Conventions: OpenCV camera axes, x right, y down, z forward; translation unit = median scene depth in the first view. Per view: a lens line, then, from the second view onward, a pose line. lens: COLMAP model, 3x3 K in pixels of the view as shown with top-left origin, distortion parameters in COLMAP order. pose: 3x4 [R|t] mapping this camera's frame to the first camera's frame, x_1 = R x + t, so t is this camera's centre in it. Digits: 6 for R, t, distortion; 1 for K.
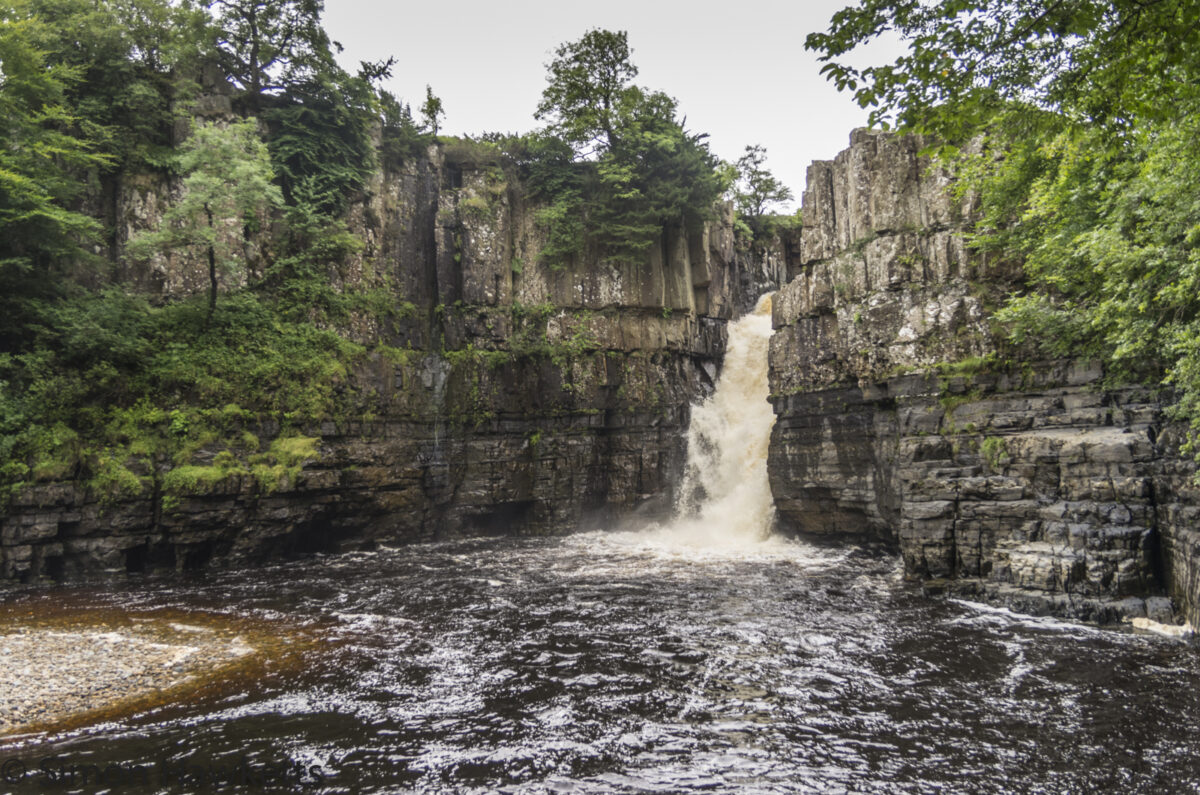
lens RADIAL K [[927.0, 0, 598.4], [0, 927.0, 407.8], [0, 0, 1]] dist [0.021962, -0.025835]
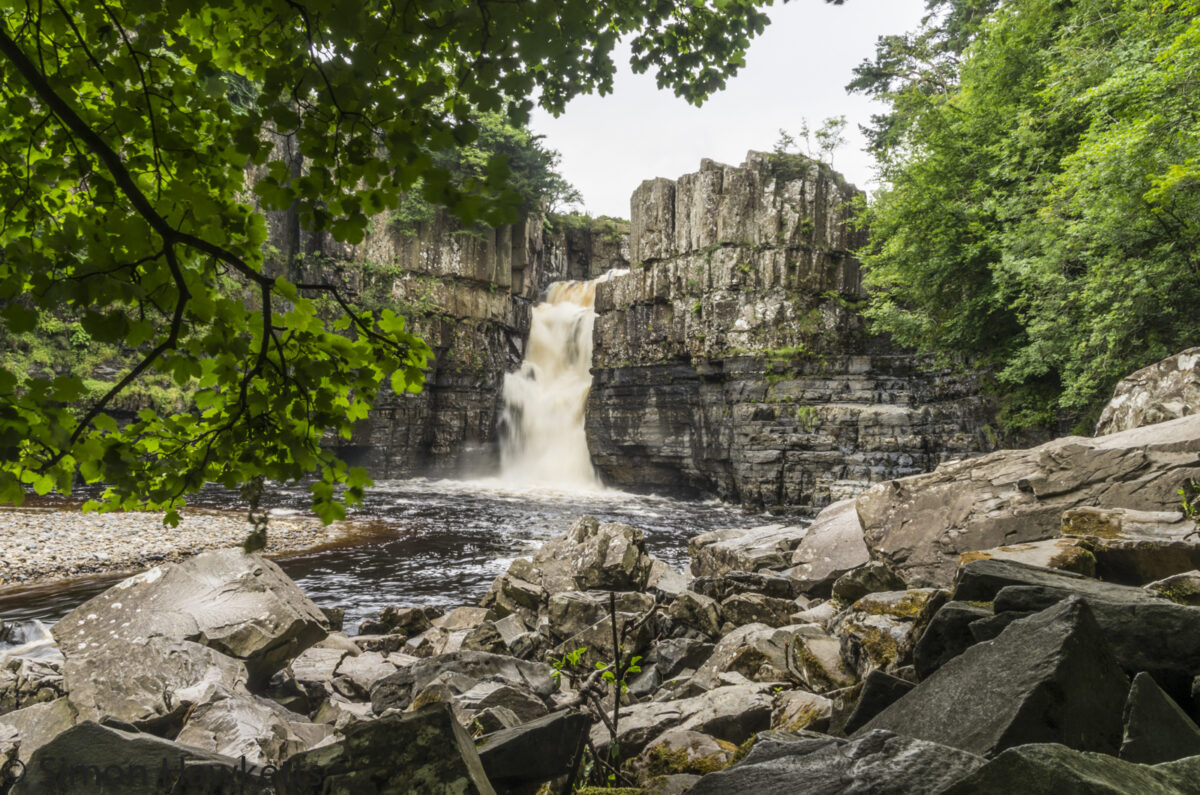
lens RADIAL K [[927.0, 0, 598.4], [0, 927.0, 407.8], [0, 0, 1]] dist [0.021962, -0.025835]
pose [[0.925334, 0.074742, 0.371713, -0.281657], [-0.077462, 0.996966, -0.007633, 0.053128], [-0.371156, -0.021730, 0.928316, -0.112621]]
